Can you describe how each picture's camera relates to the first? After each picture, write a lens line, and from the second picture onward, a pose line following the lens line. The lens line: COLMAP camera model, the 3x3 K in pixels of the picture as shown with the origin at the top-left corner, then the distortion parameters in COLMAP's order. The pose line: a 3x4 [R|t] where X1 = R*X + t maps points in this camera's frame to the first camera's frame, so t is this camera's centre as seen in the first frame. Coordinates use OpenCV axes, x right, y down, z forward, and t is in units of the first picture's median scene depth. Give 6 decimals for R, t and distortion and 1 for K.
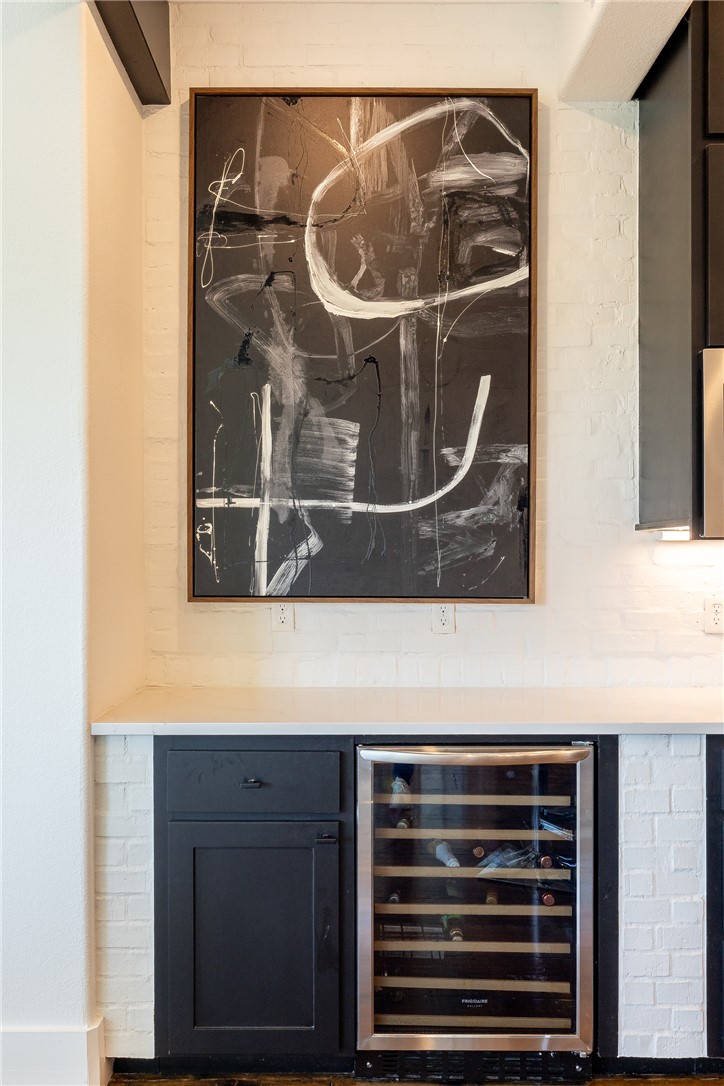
lens RADIAL K [[996.4, 0, 355.8], [0, 996.4, 552.2], [0, 0, 1]] dist [0.012646, 0.000000]
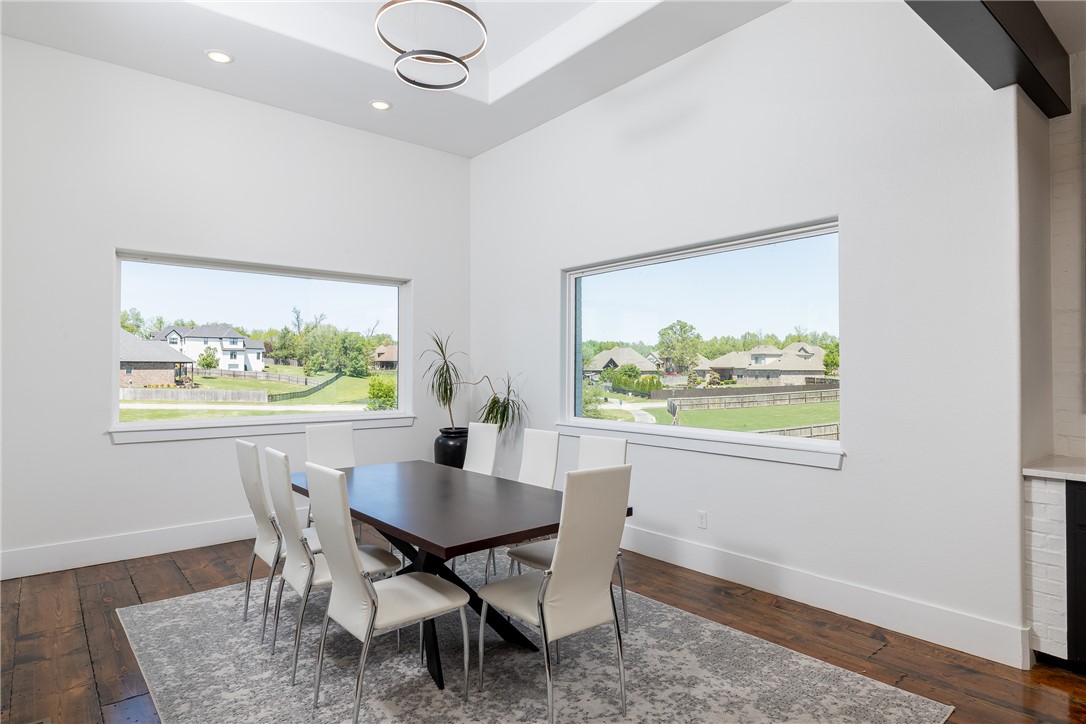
lens RADIAL K [[596.4, 0, 539.2], [0, 596.4, 364.7], [0, 0, 1]] dist [0.000764, -0.000802]
pose [[0.644559, -0.001993, -0.764552, 0.006473], [-0.001558, 0.999991, -0.003921, -0.015330], [0.764553, 0.003719, 0.644550, -0.347601]]
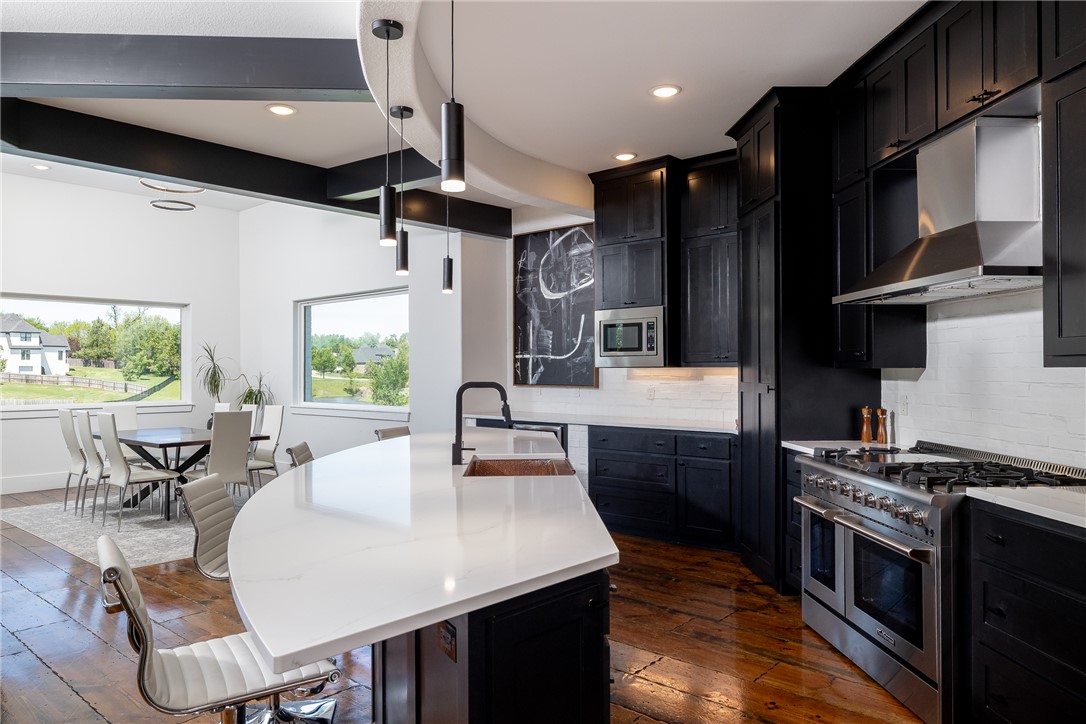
lens RADIAL K [[723.3, 0, 542.6], [0, 723.3, 368.0], [0, 0, 1]] dist [-0.001655, -0.000559]
pose [[0.750577, -0.002217, -0.660780, 1.531865], [0.003494, 0.999994, 0.000614, -0.011529], [0.660774, -0.002770, 0.750580, -0.784406]]
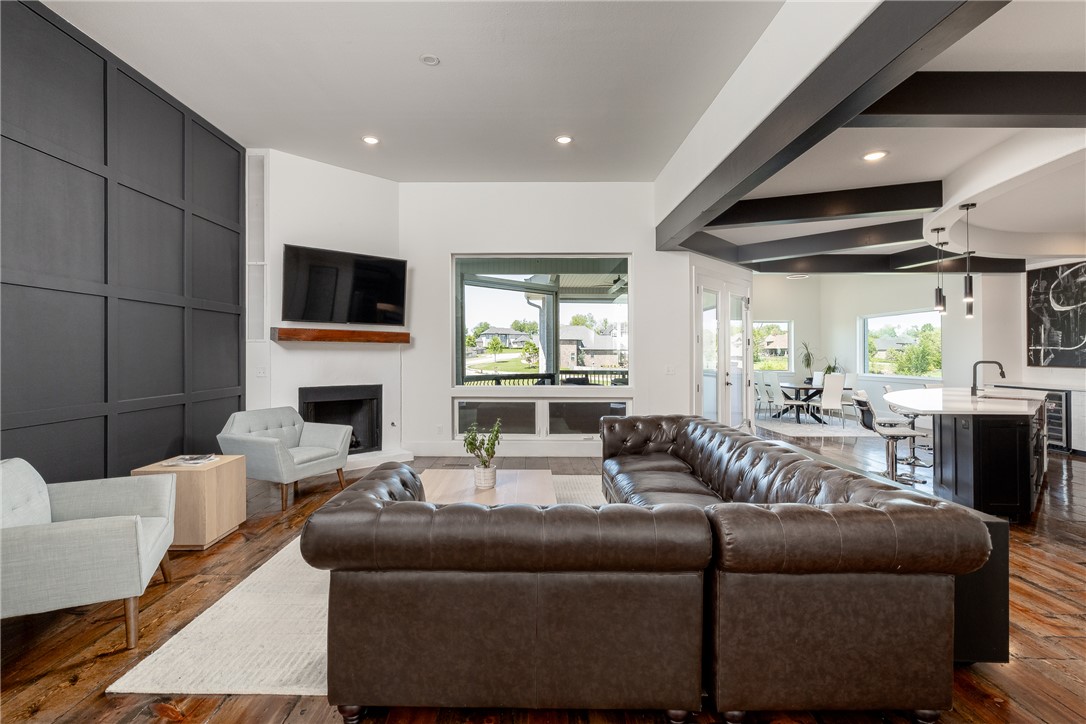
lens RADIAL K [[504.1, 0, 521.8], [0, 504.1, 345.6], [0, 0, 1]] dist [0.001167, 0.000369]
pose [[-0.014917, -0.013758, -0.999794, 2.563044], [-0.004879, 0.999894, -0.013686, -0.011685], [0.999877, 0.004674, -0.014982, -1.656186]]
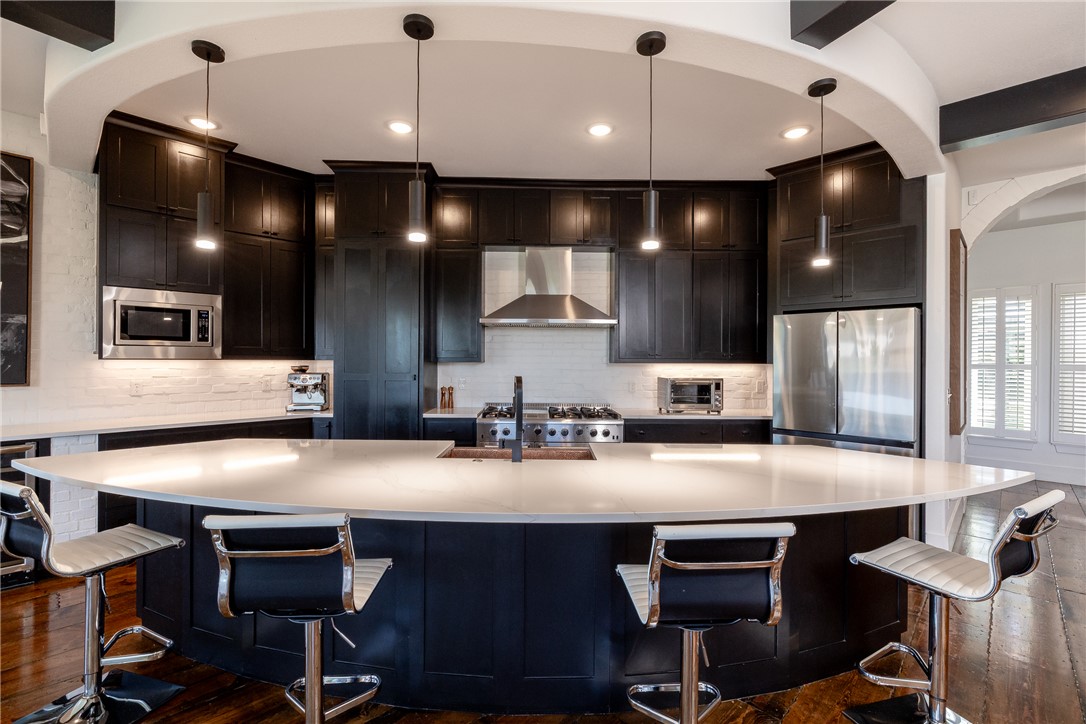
lens RADIAL K [[481.4, 0, 541.6], [0, 481.4, 356.8], [0, 0, 1]] dist [-0.002785, 0.000139]
pose [[0.698809, 0.009337, 0.715247, 0.211366], [-0.008272, 0.999953, -0.004971, -0.018915], [-0.715260, -0.002443, 0.698854, -0.574578]]
